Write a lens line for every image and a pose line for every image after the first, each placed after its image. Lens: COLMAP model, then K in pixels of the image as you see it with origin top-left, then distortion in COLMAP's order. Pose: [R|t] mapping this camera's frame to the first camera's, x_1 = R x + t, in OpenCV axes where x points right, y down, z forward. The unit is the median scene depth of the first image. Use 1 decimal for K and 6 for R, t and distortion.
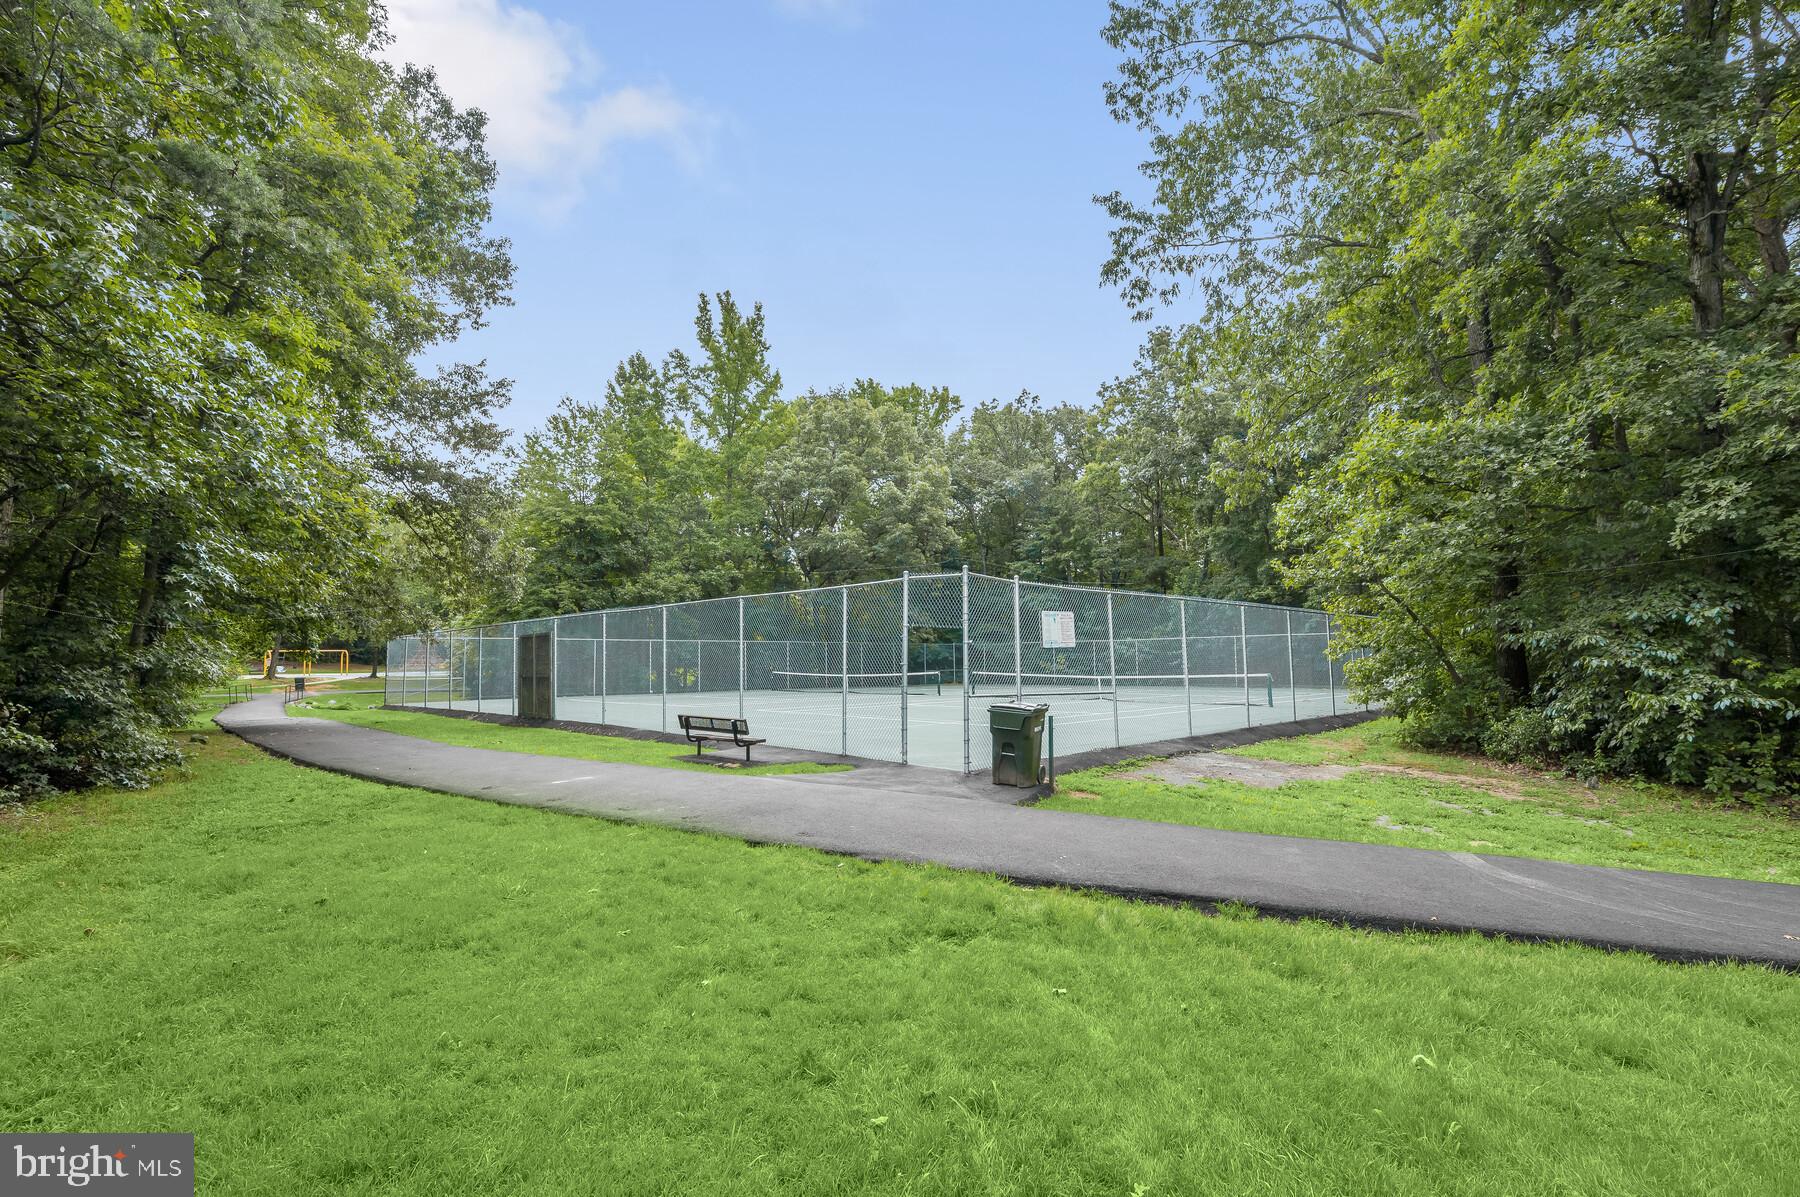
lens RADIAL K [[773.9, 0, 900.0], [0, 773.9, 598.5], [0, 0, 1]] dist [-0.000734, -0.000012]
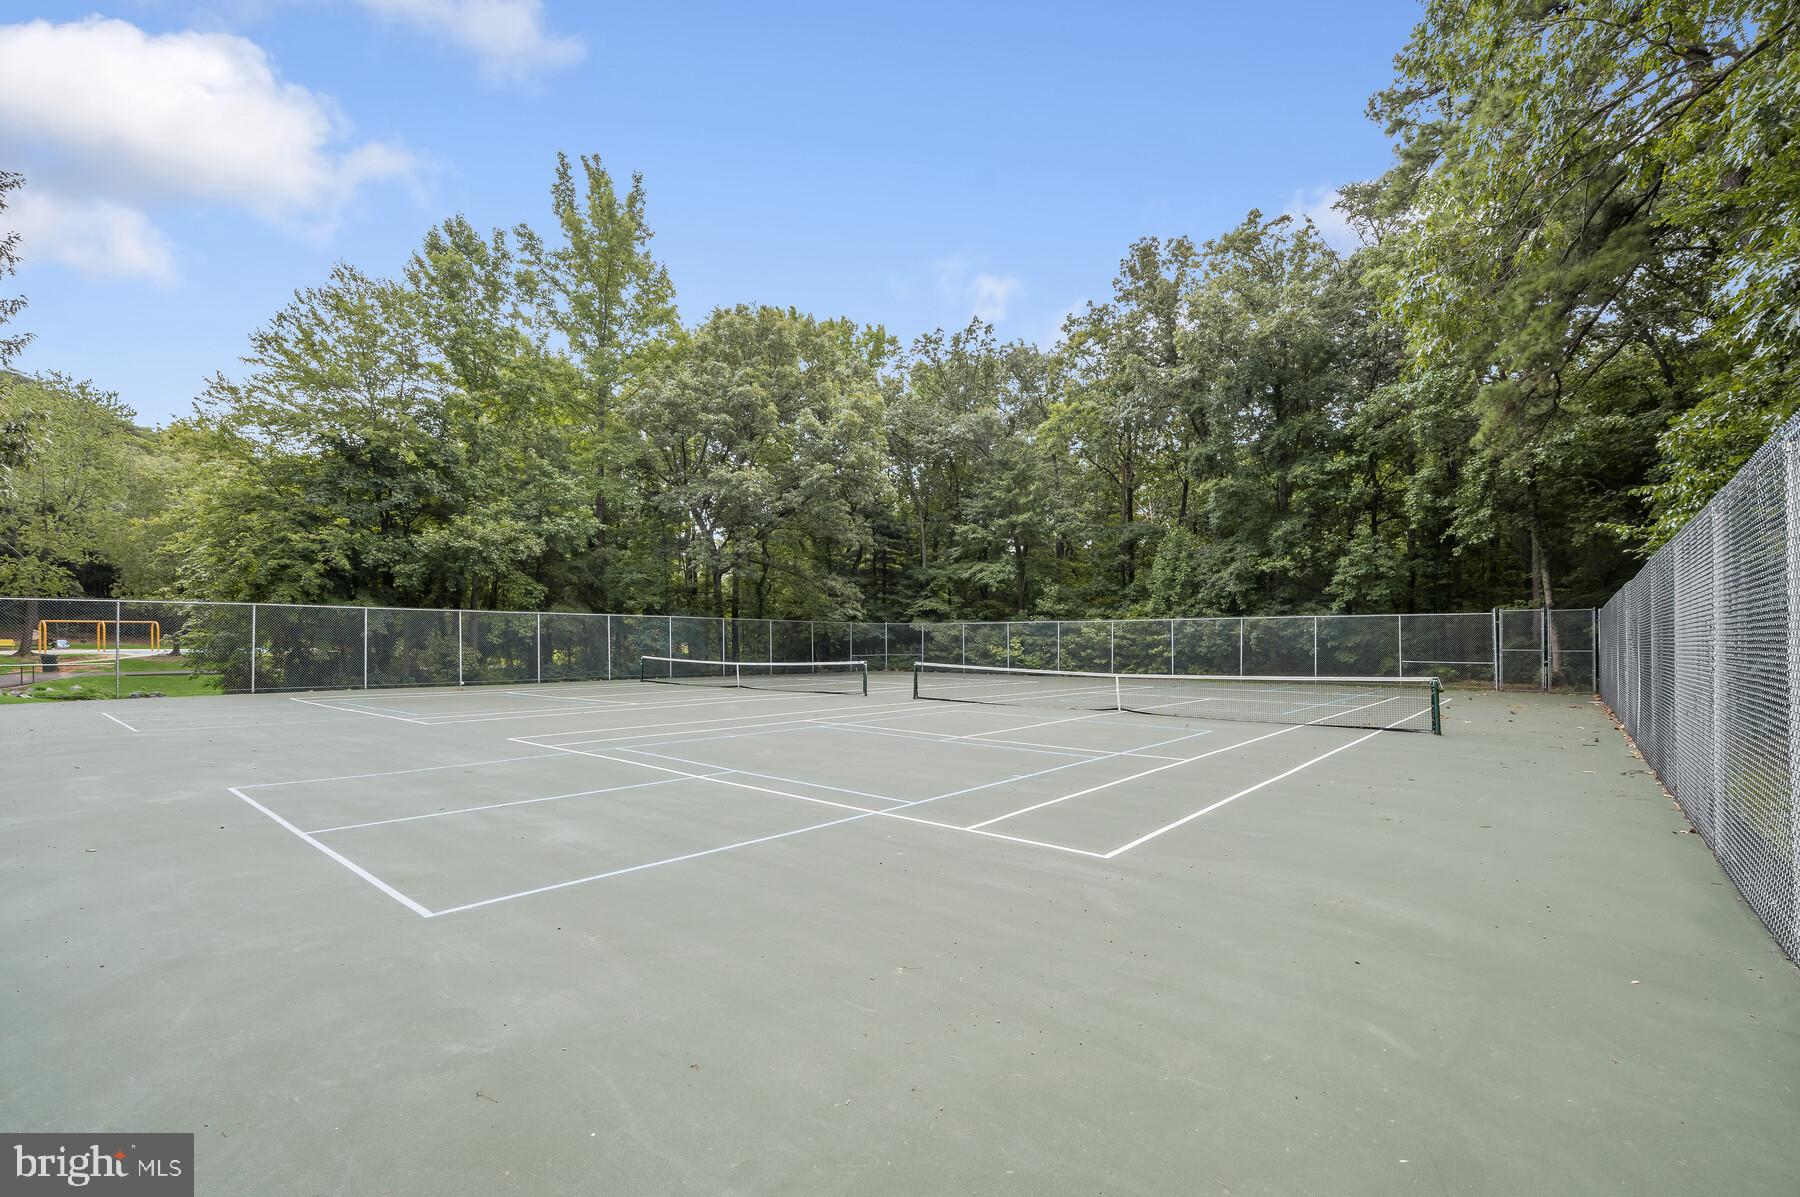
lens RADIAL K [[784.4, 0, 901.5], [0, 784.4, 634.0], [0, 0, 1]] dist [-0.000395, -0.000019]
pose [[0.995808, 0.013220, 0.090510, 0.011599], [-0.019542, 0.997403, 0.069321, 0.012960], [-0.089359, -0.070799, 0.993480, 0.182441]]
